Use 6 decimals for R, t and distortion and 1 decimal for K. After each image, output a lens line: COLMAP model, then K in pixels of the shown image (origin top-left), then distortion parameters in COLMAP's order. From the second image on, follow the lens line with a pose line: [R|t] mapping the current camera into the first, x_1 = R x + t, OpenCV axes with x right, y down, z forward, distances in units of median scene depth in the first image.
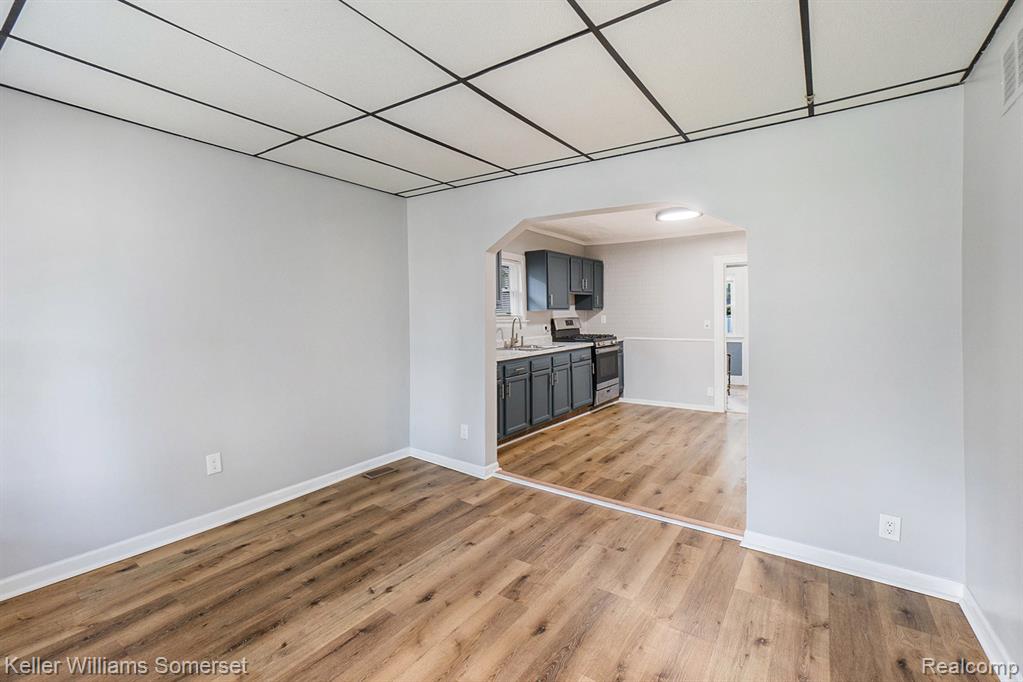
lens RADIAL K [[474.1, 0, 480.0], [0, 474.1, 308.1], [0, 0, 1]] dist [-0.001158, 0.000412]
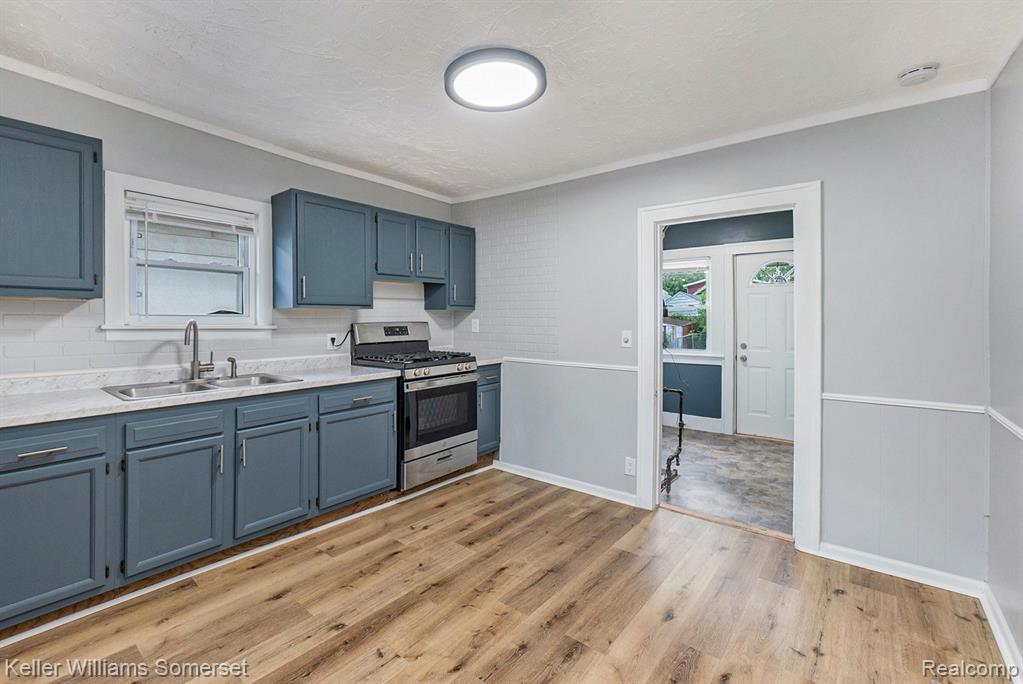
lens RADIAL K [[441.0, 0, 494.3], [0, 441.0, 318.4], [0, 0, 1]] dist [-0.024419, 0.000304]
pose [[0.998138, 0.016144, -0.058825, 0.355333], [-0.015098, 0.999721, 0.018177, 0.004456], [0.059102, -0.017255, 0.998103, 0.500290]]
